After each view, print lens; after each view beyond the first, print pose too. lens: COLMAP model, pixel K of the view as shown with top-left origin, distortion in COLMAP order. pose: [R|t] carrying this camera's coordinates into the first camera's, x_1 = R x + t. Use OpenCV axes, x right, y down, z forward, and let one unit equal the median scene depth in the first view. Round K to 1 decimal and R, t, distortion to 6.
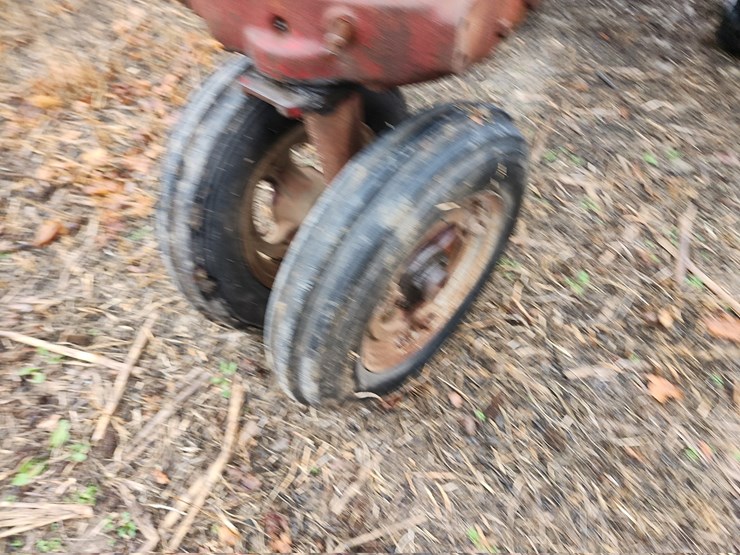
lens RADIAL K [[514.6, 0, 370.0], [0, 514.6, 277.5], [0, 0, 1]] dist [0.091210, -0.115501]
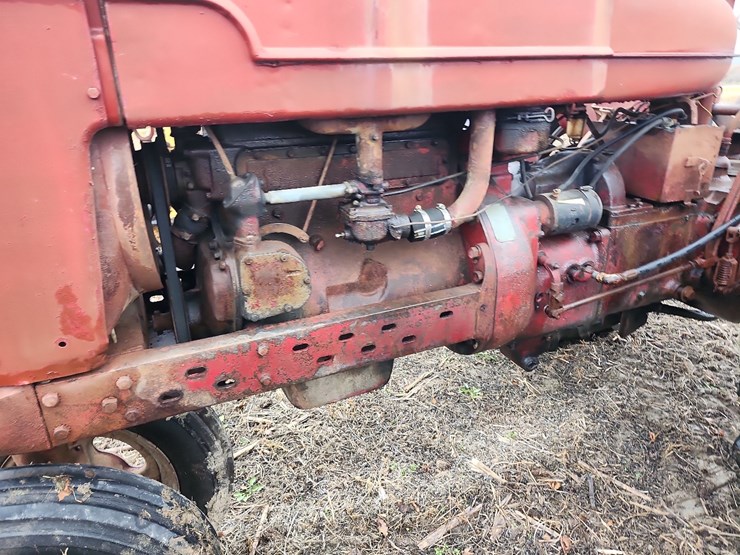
lens RADIAL K [[509.3, 0, 364.3], [0, 509.3, 274.4], [0, 0, 1]] dist [0.095300, -0.101824]
pose [[0.826680, 0.237849, -0.509929, 0.813149], [-0.434190, 0.846073, -0.309256, -0.422618], [0.357880, 0.477062, 0.802704, 0.069877]]
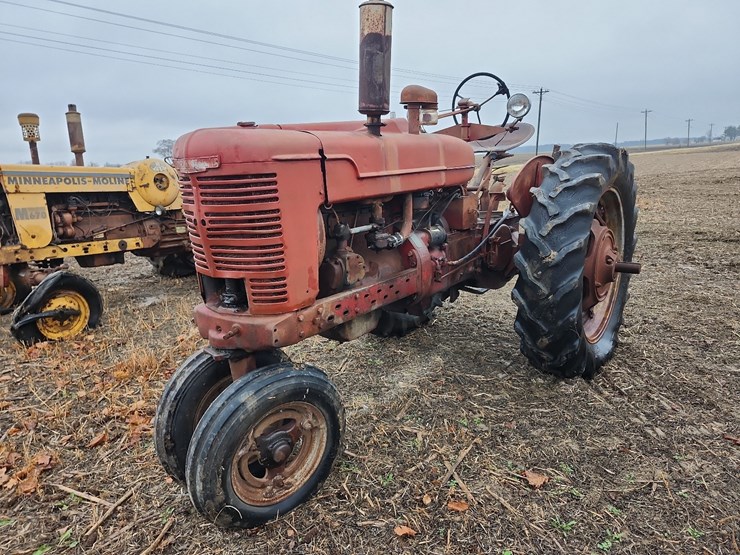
lens RADIAL K [[509.3, 0, 364.3], [0, 509.3, 274.4], [0, 0, 1]] dist [0.095300, -0.101824]
pose [[0.994005, 0.035851, -0.103288, 0.516955], [-0.088511, 0.818456, -0.567710, 0.456987], [0.064184, 0.573449, 0.816723, -0.811250]]
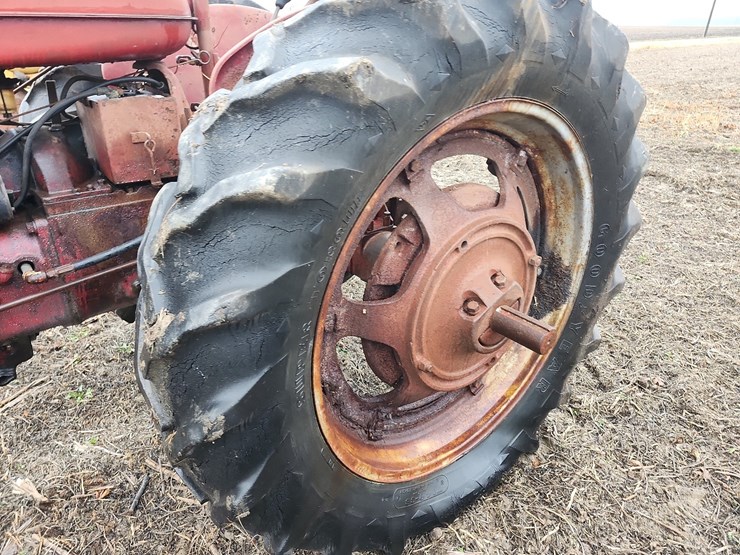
lens RADIAL K [[509.3, 0, 364.3], [0, 509.3, 274.4], [0, 0, 1]] dist [0.095300, -0.101824]
pose [[0.943132, 0.185083, -0.276126, 1.506087], [-0.275912, 0.899146, -0.339719, -0.813820], [0.185401, 0.396587, 0.899080, 0.378266]]
